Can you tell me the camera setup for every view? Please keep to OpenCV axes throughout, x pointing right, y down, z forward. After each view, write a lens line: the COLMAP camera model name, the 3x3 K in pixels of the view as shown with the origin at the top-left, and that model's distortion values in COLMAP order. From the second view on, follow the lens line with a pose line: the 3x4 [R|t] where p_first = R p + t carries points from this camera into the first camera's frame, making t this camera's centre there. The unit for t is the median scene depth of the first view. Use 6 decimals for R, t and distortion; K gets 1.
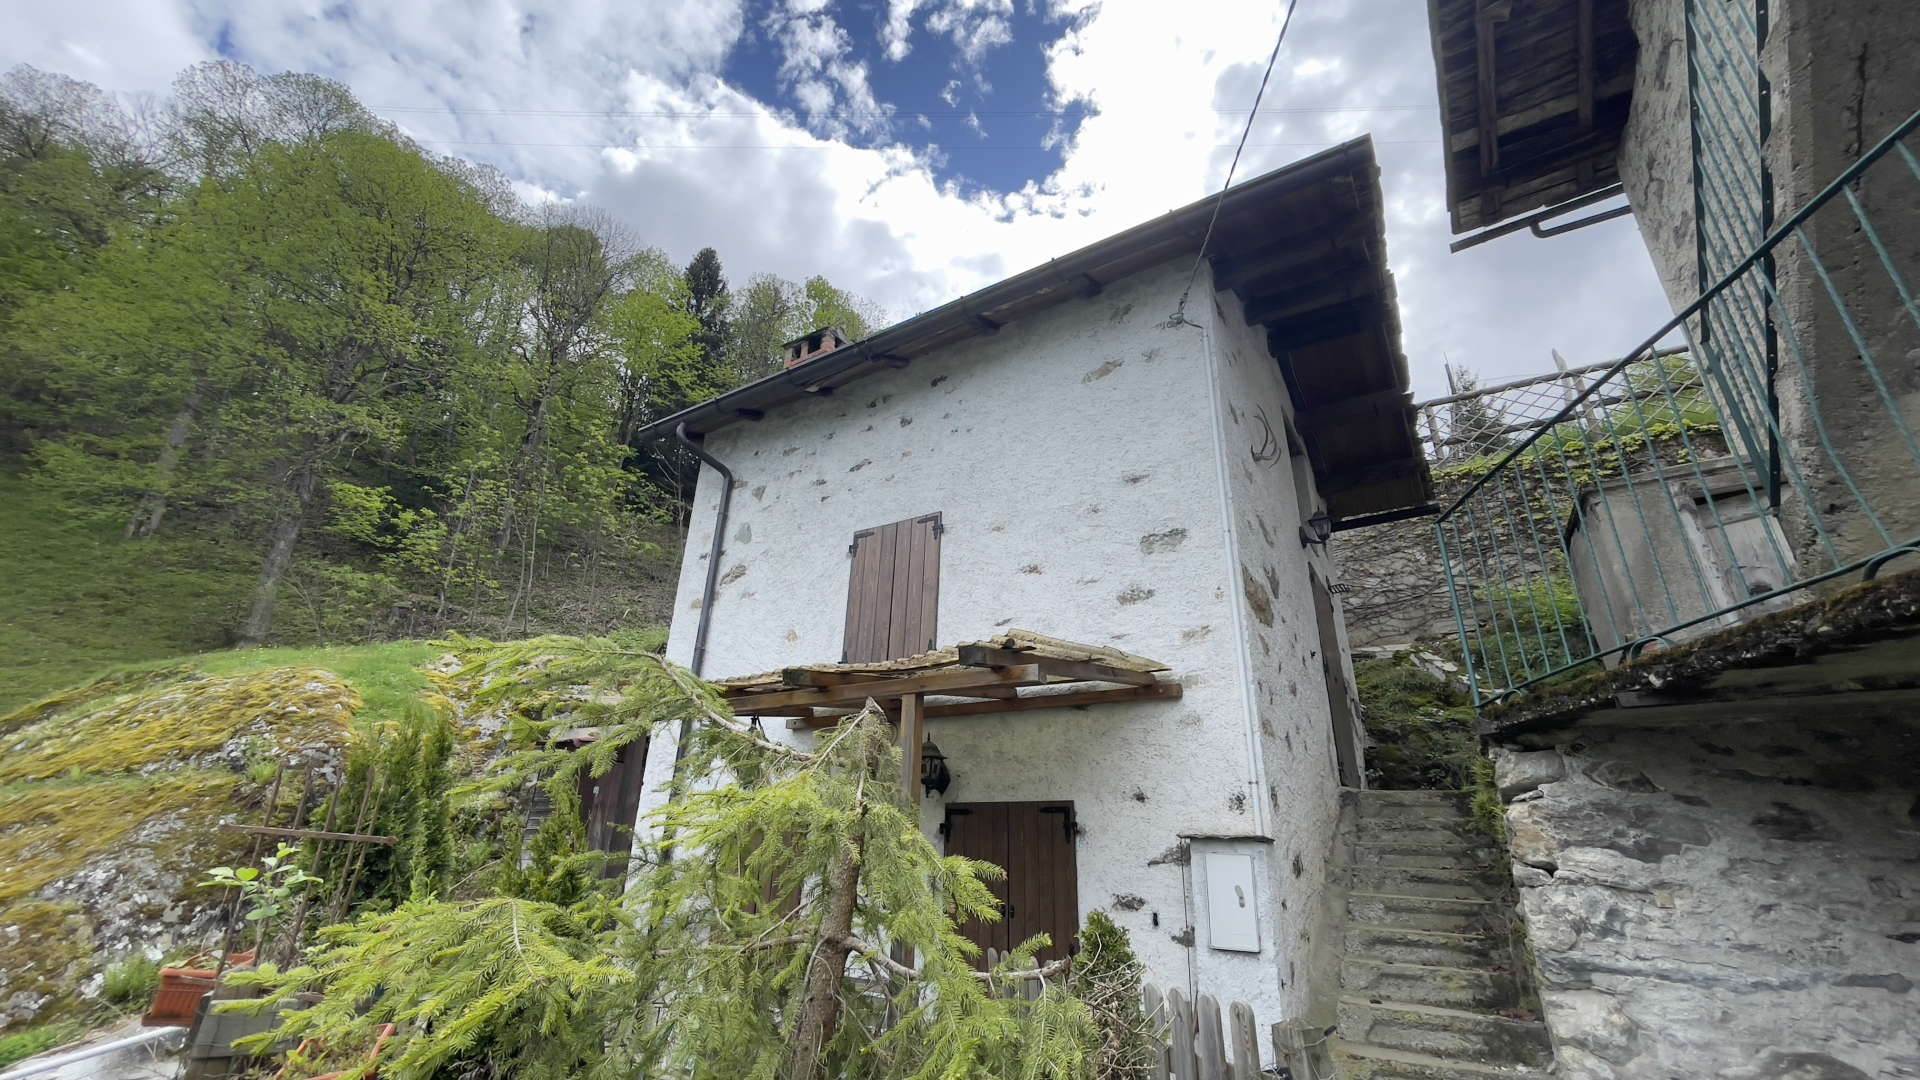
lens RADIAL K [[779.0, 0, 957.9], [0, 779.0, 535.0], [0, 0, 1]] dist [-0.013449, 0.005653]
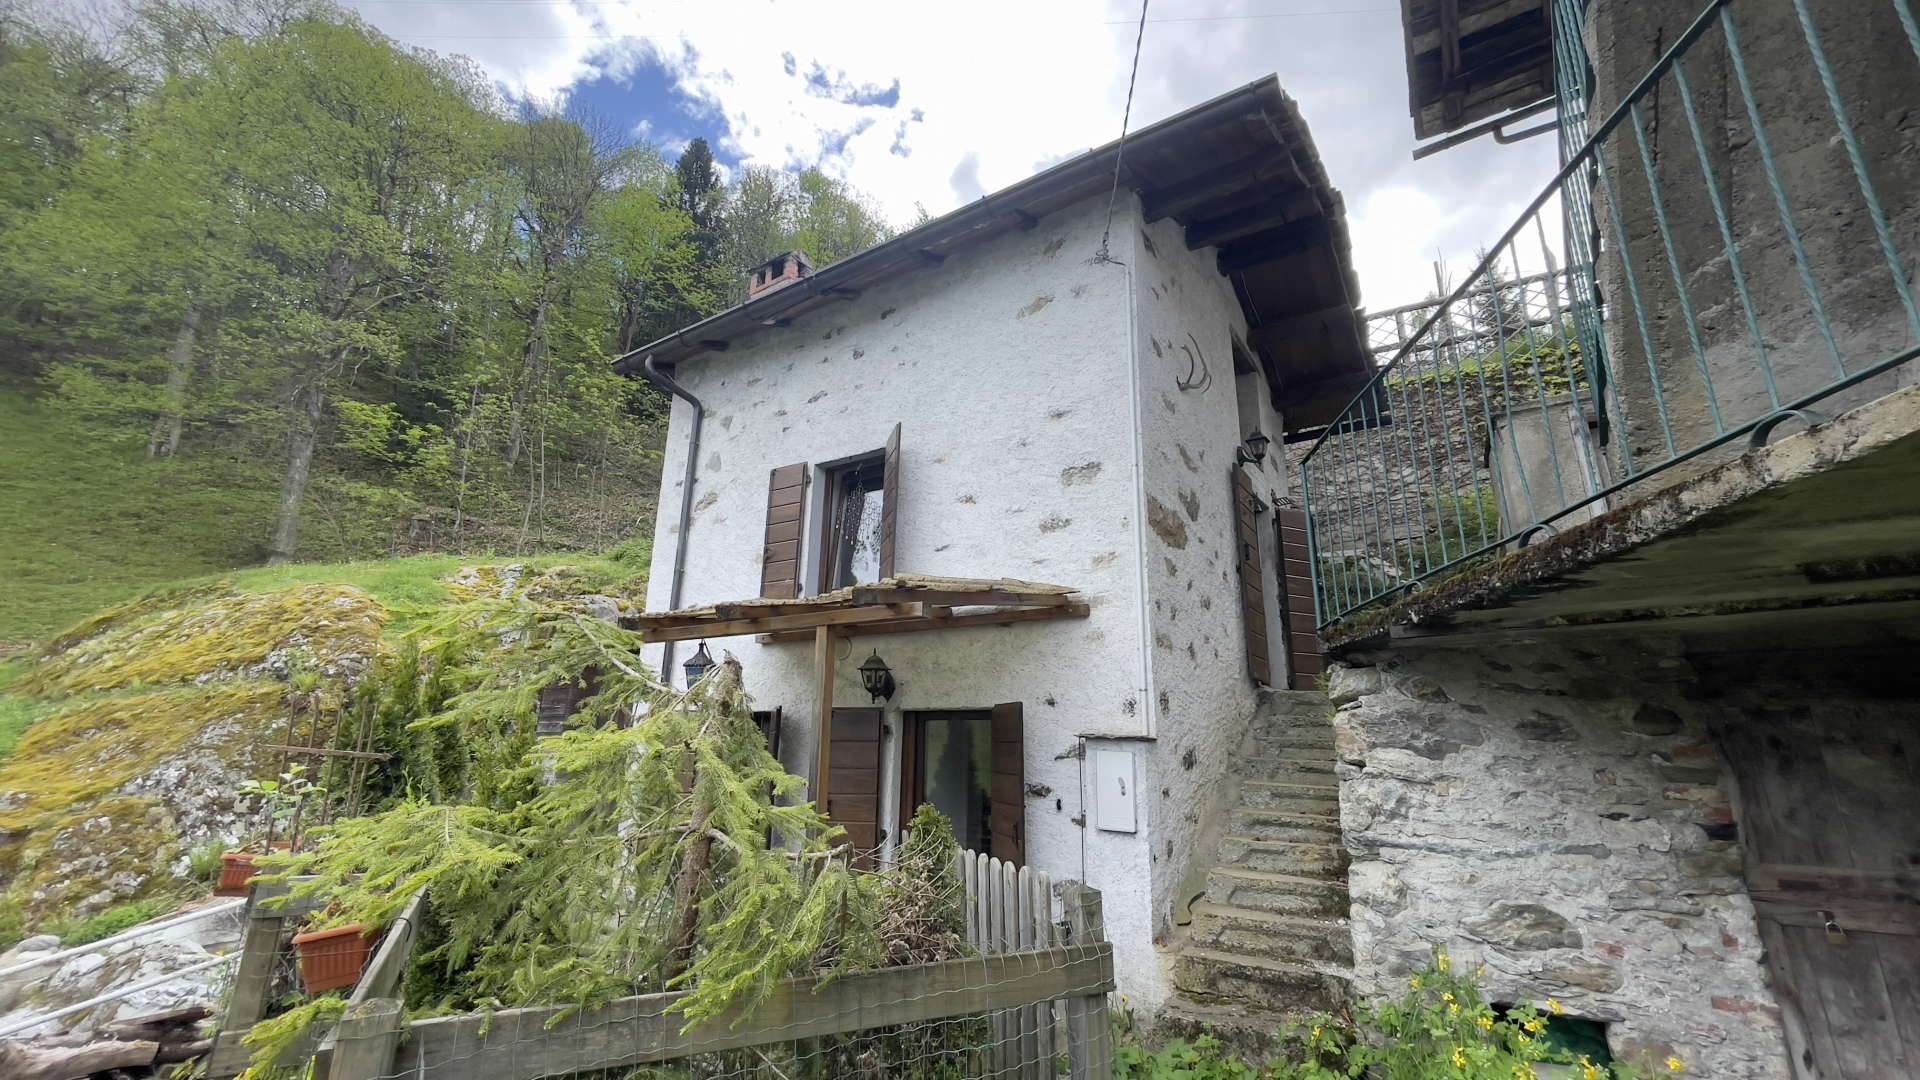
lens RADIAL K [[779.0, 0, 956.4], [0, 779.0, 537.2], [0, 0, 1]] dist [-0.013449, 0.005653]
pose [[0.999640, -0.017648, -0.020207, 0.074205], [0.020181, 0.990917, 0.132954, -0.034652], [0.017677, -0.133314, 0.990916, -0.058589]]
